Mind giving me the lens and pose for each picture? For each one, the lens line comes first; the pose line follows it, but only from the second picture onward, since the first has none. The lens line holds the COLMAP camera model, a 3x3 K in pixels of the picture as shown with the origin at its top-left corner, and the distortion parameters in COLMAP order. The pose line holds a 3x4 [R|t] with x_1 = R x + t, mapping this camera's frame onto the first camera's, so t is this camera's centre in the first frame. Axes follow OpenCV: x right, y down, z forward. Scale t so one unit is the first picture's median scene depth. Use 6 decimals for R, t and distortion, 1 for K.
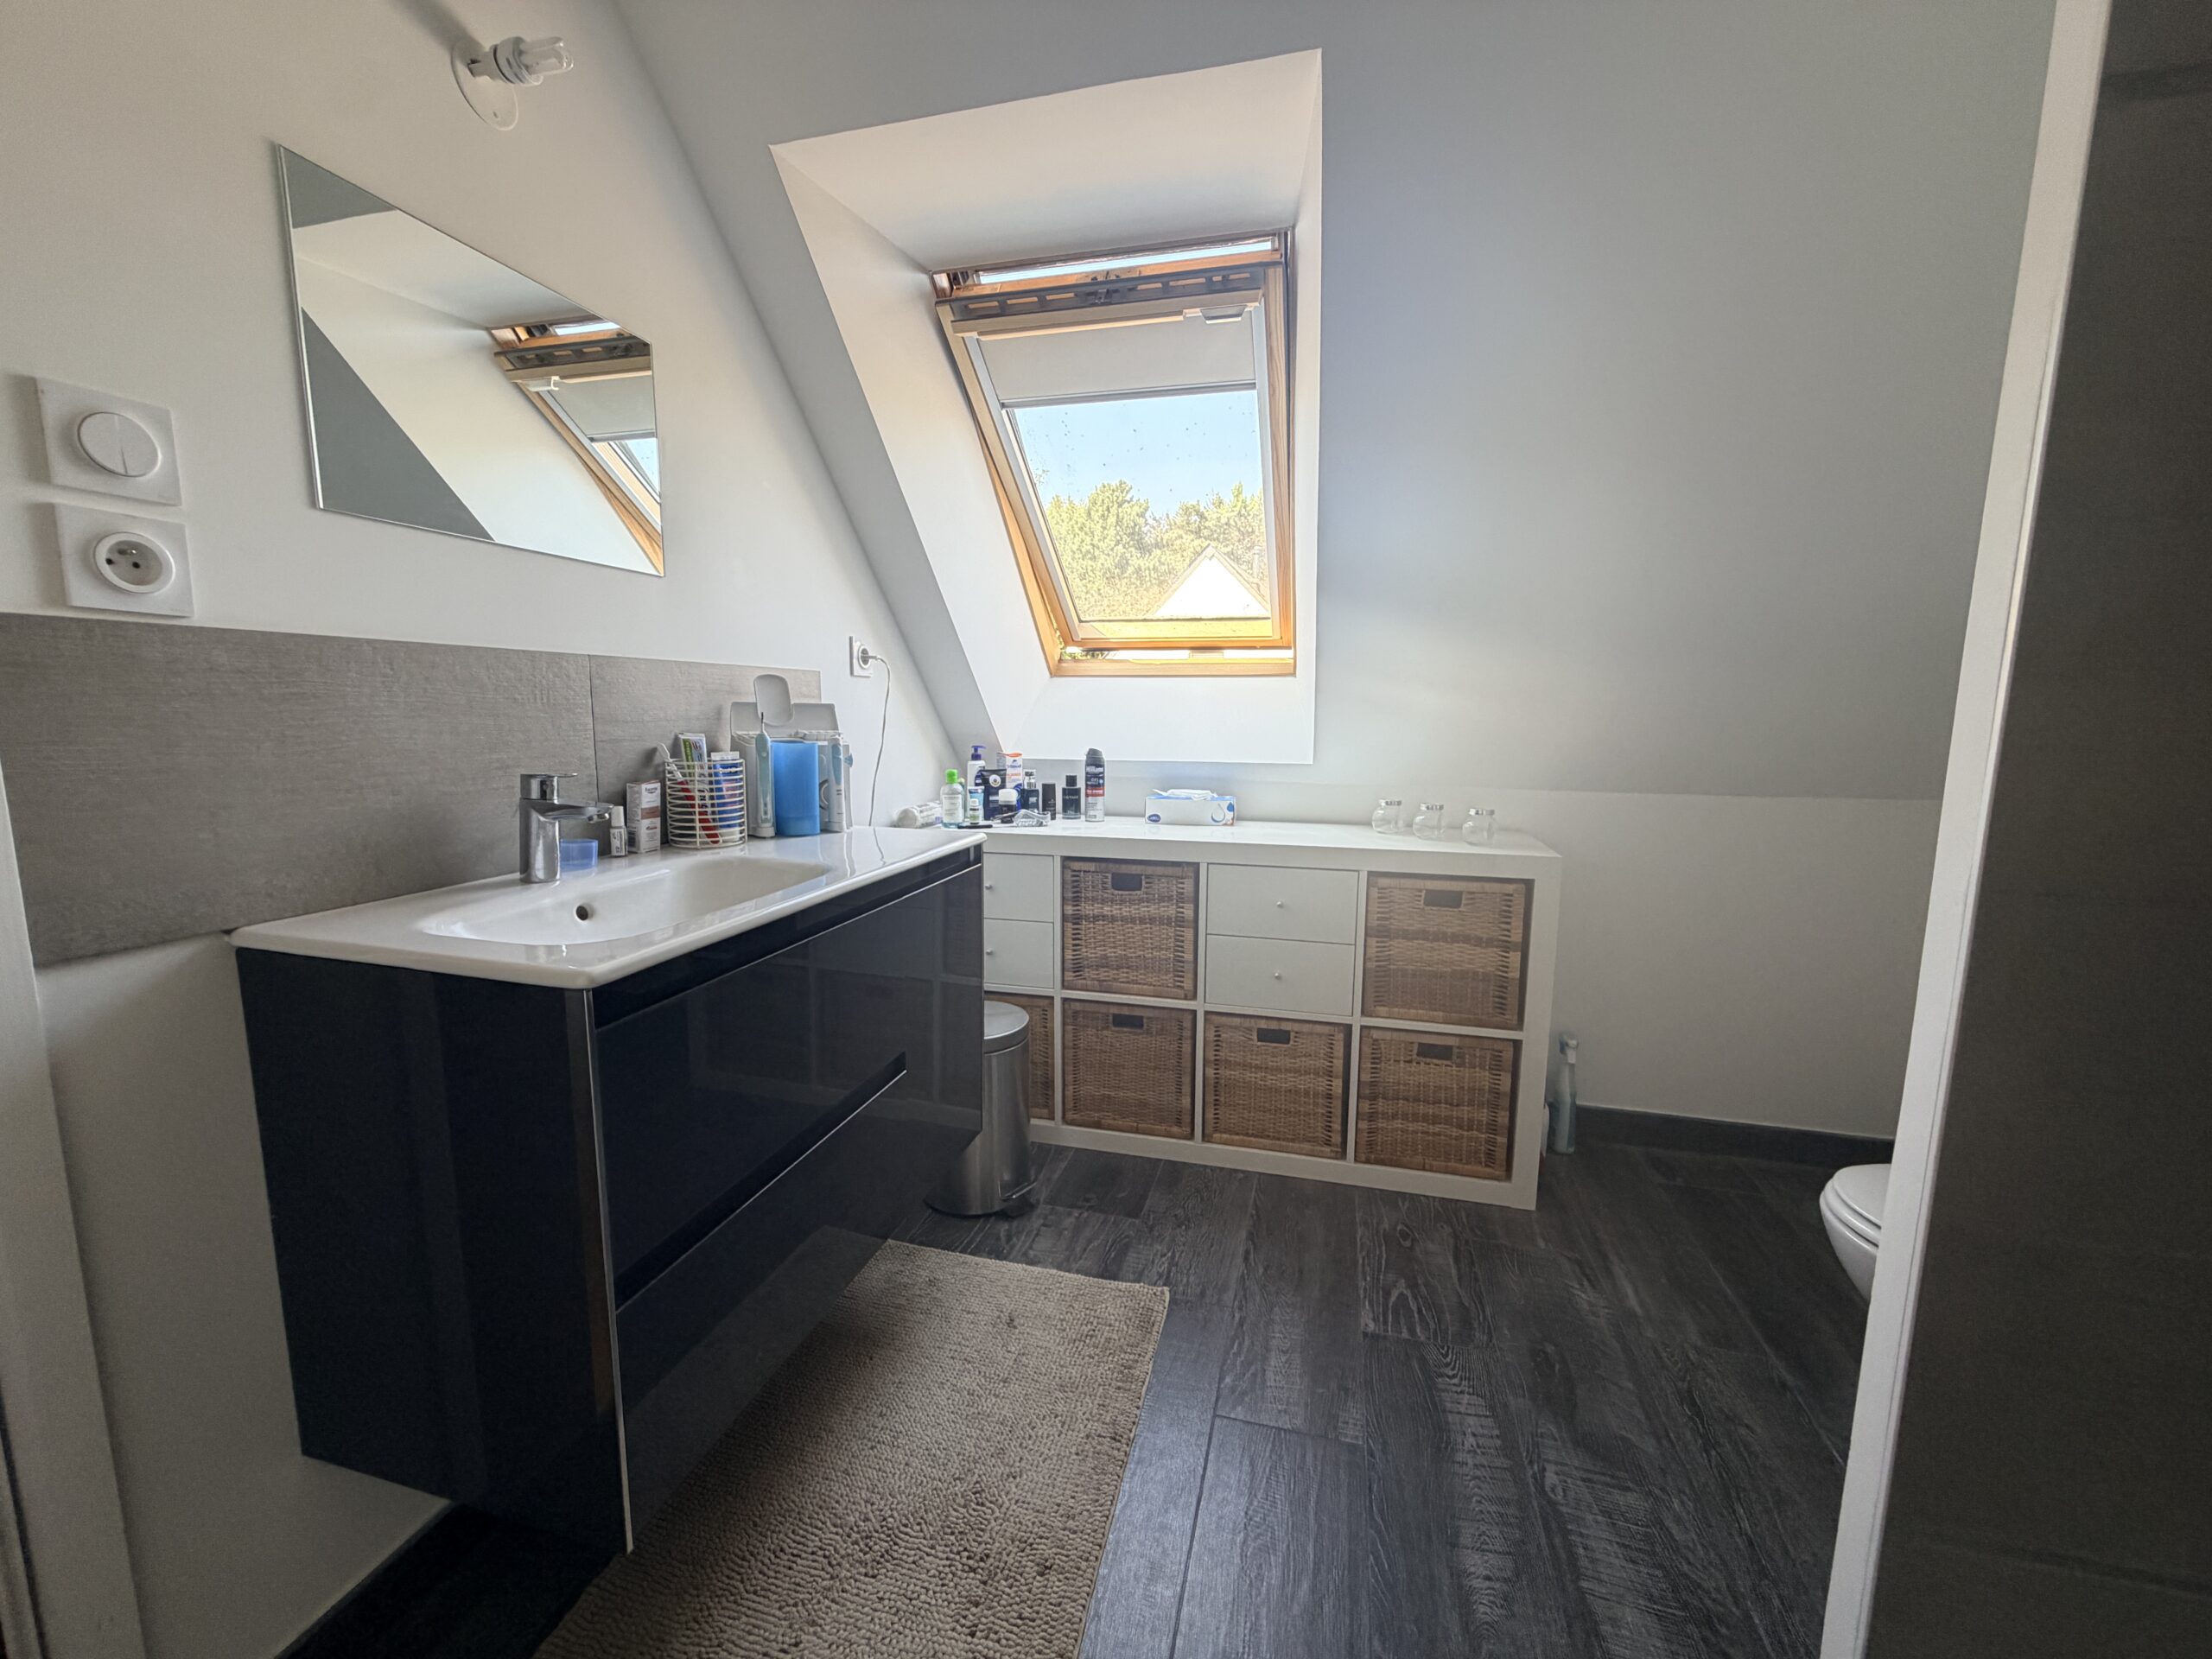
lens RADIAL K [[881.7, 0, 1104.3], [0, 881.7, 835.1], [0, 0, 1]] dist [0.000093, -0.000101]
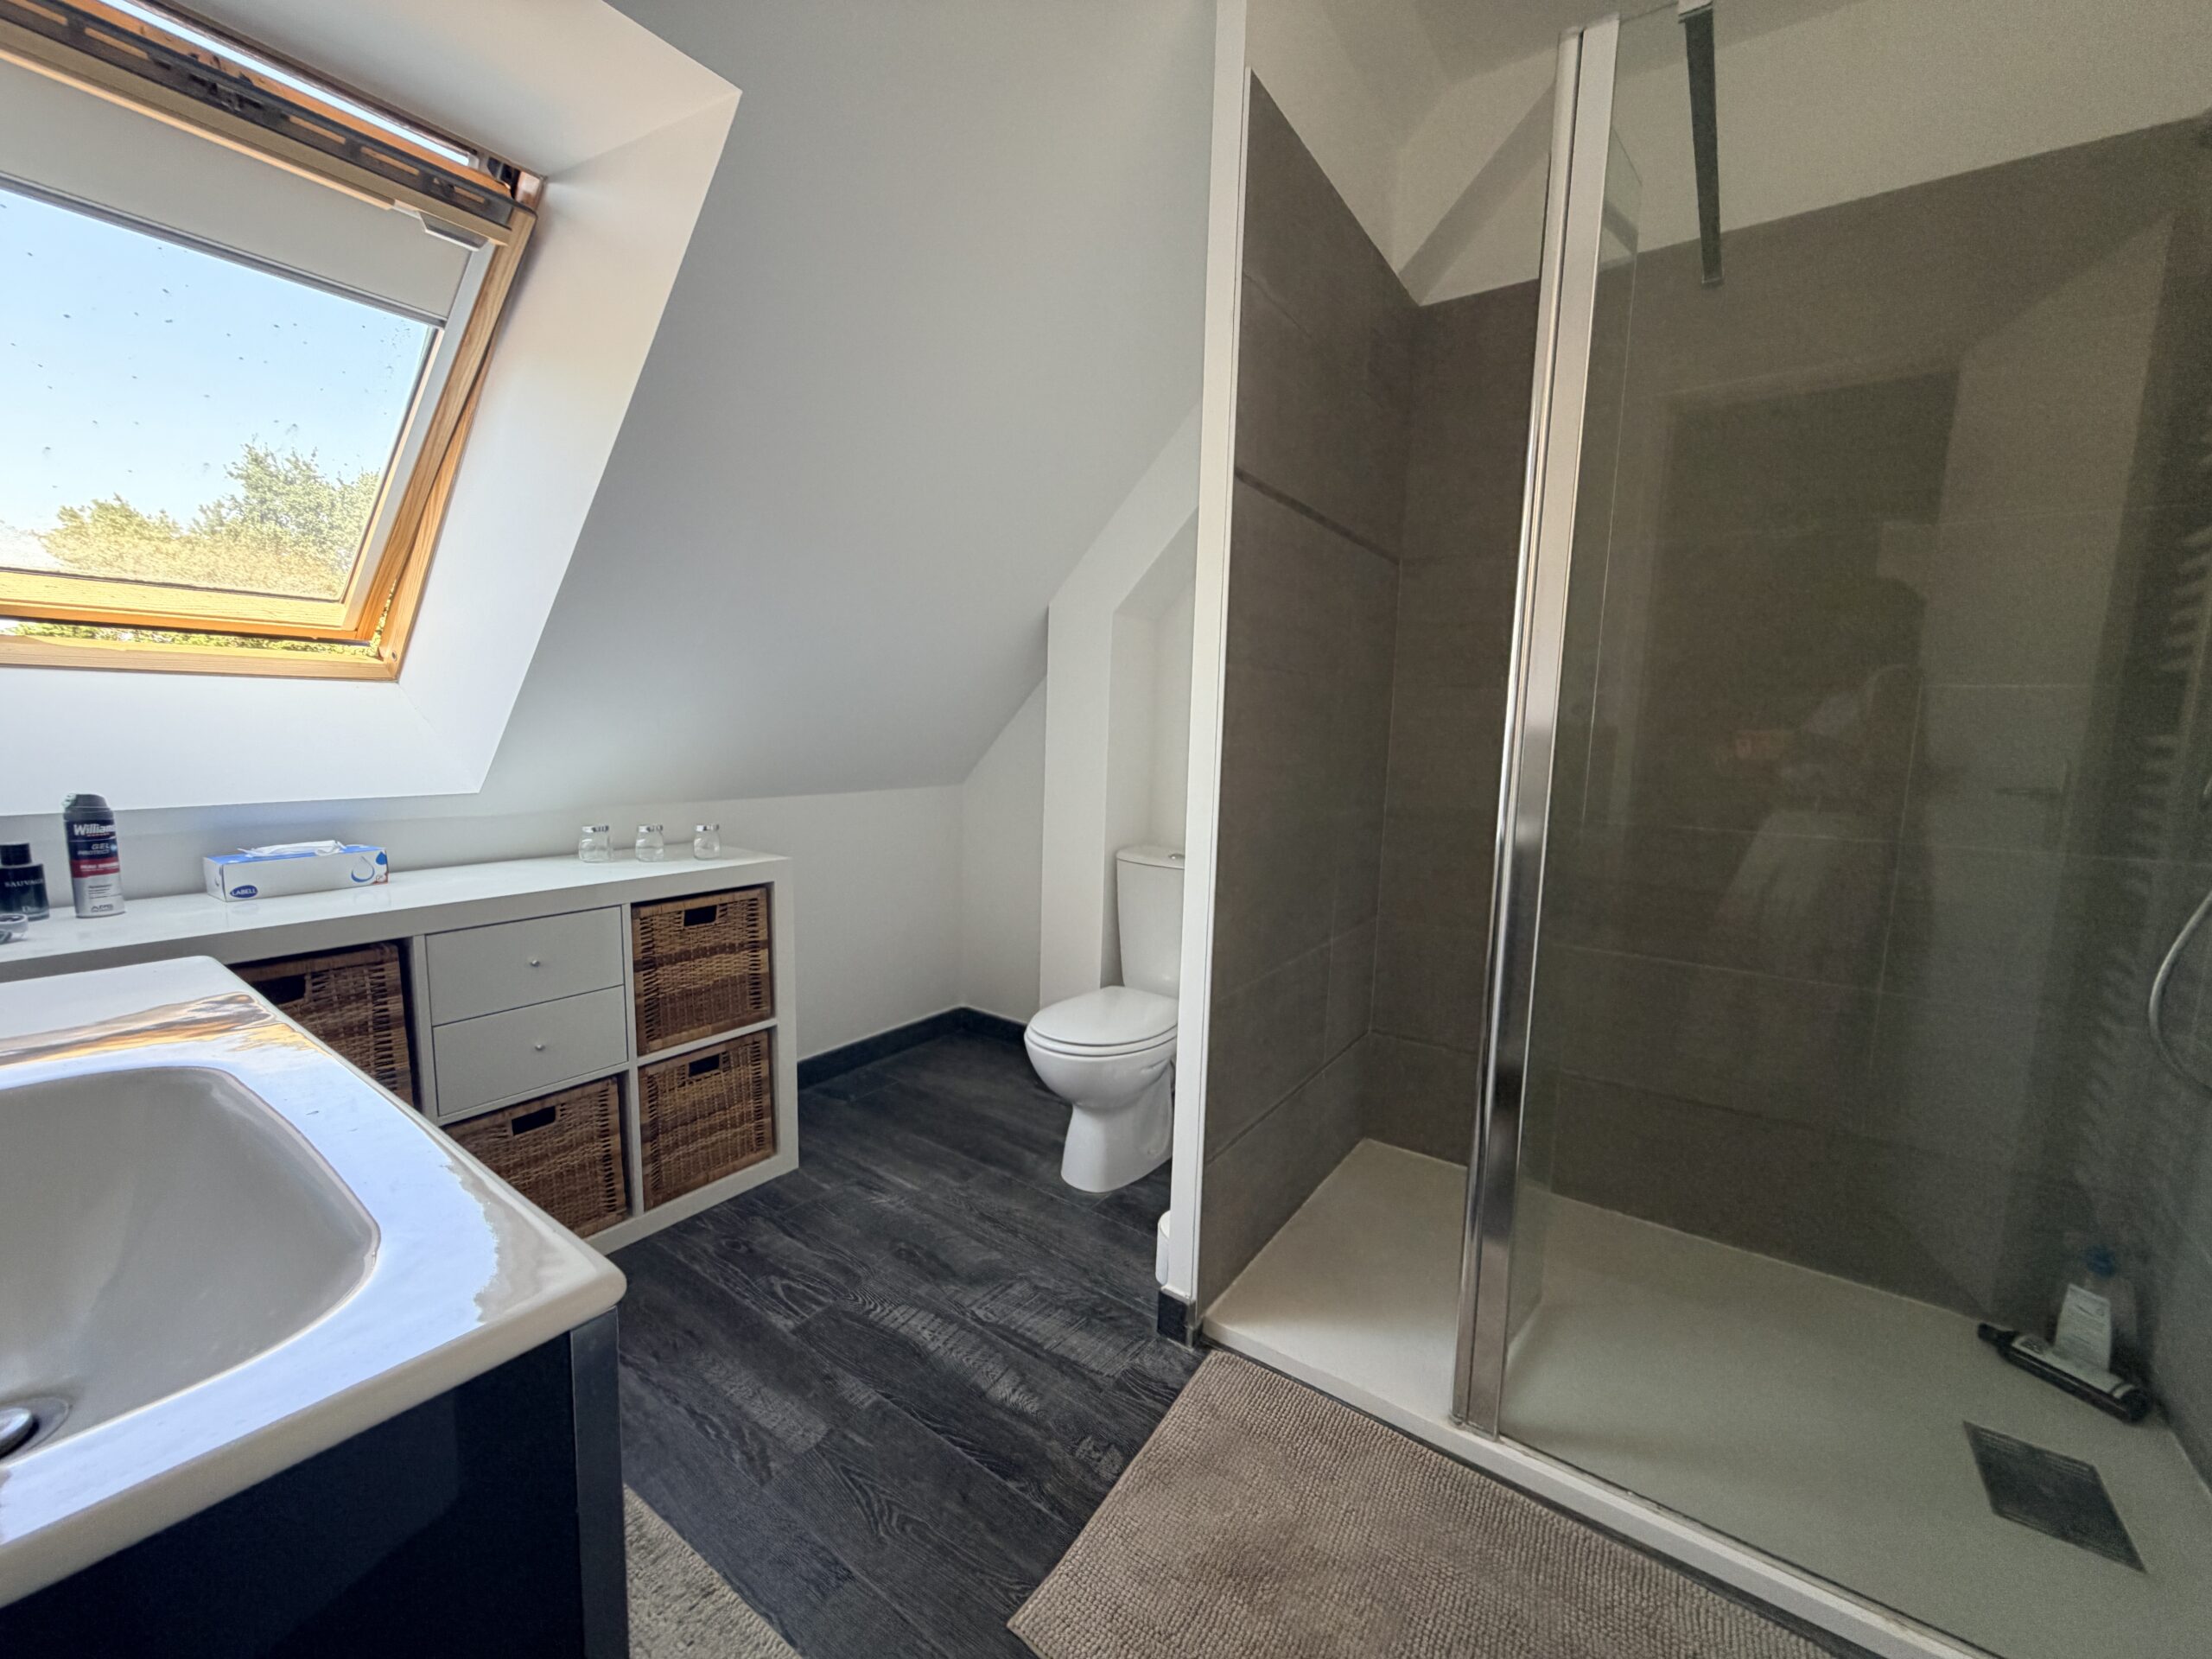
lens RADIAL K [[881.7, 0, 1104.3], [0, 881.7, 835.1], [0, 0, 1]] dist [0.000093, -0.000101]
pose [[0.357986, -0.119881, 0.925999, -0.379294], [0.109631, 0.990261, 0.085818, -0.055915], [-0.927269, 0.070796, 0.367642, 0.182710]]
